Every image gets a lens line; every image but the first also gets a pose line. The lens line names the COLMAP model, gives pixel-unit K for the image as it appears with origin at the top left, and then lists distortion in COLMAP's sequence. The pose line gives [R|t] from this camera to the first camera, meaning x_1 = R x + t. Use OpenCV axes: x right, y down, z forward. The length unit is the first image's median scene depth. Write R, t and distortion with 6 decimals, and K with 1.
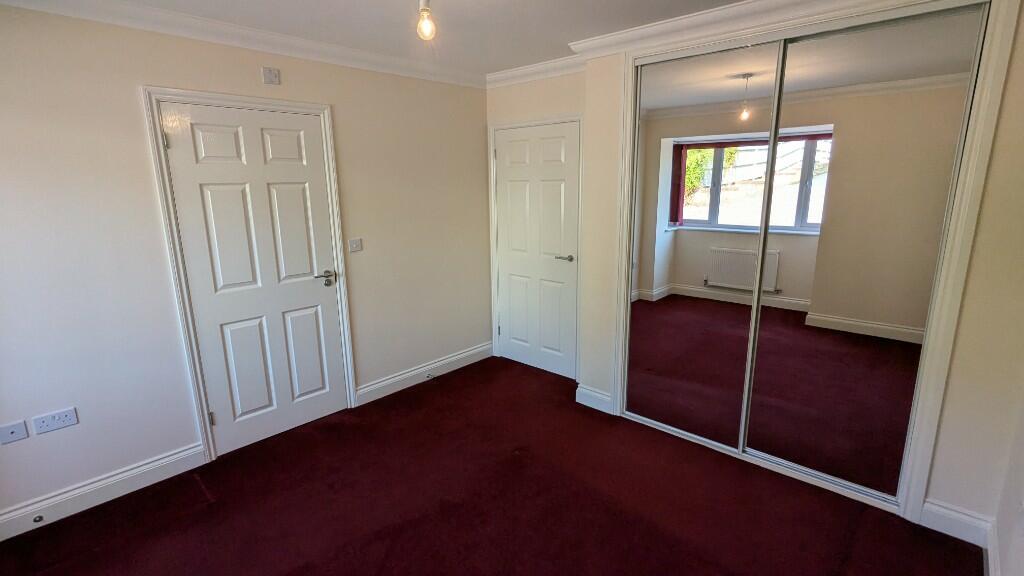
lens RADIAL K [[482.8, 0, 508.7], [0, 482.8, 289.5], [0, 0, 1]] dist [-0.001556, -0.000052]
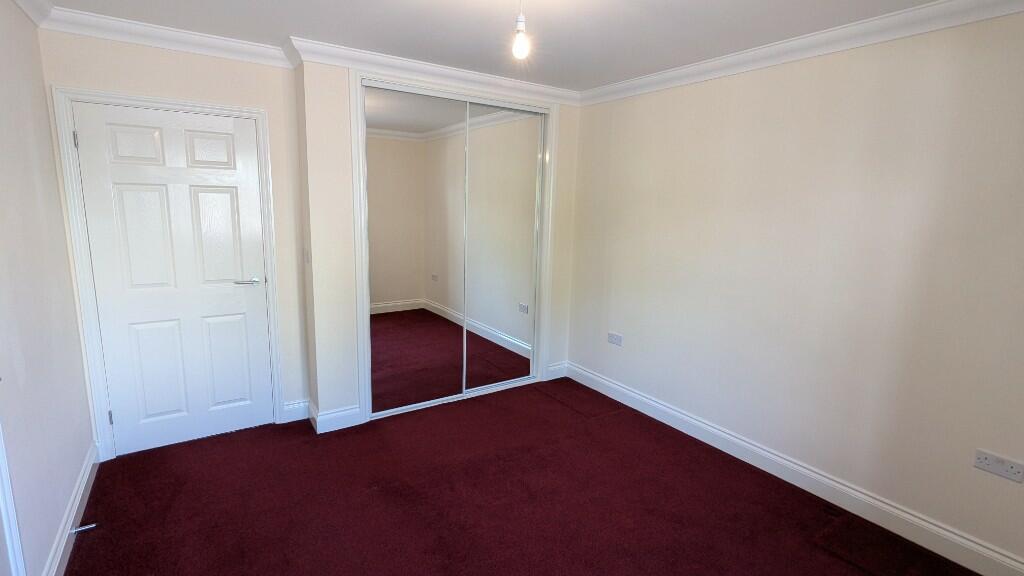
lens RADIAL K [[442.4, 0, 512.0], [0, 442.4, 288.0], [0, 0, 1]] dist [-0.000287, 0.000031]
pose [[0.261563, -0.160198, 0.951799, -0.533827], [0.187671, 0.975750, 0.112655, -0.062993], [-0.946765, 0.149159, 0.285284, 0.393936]]
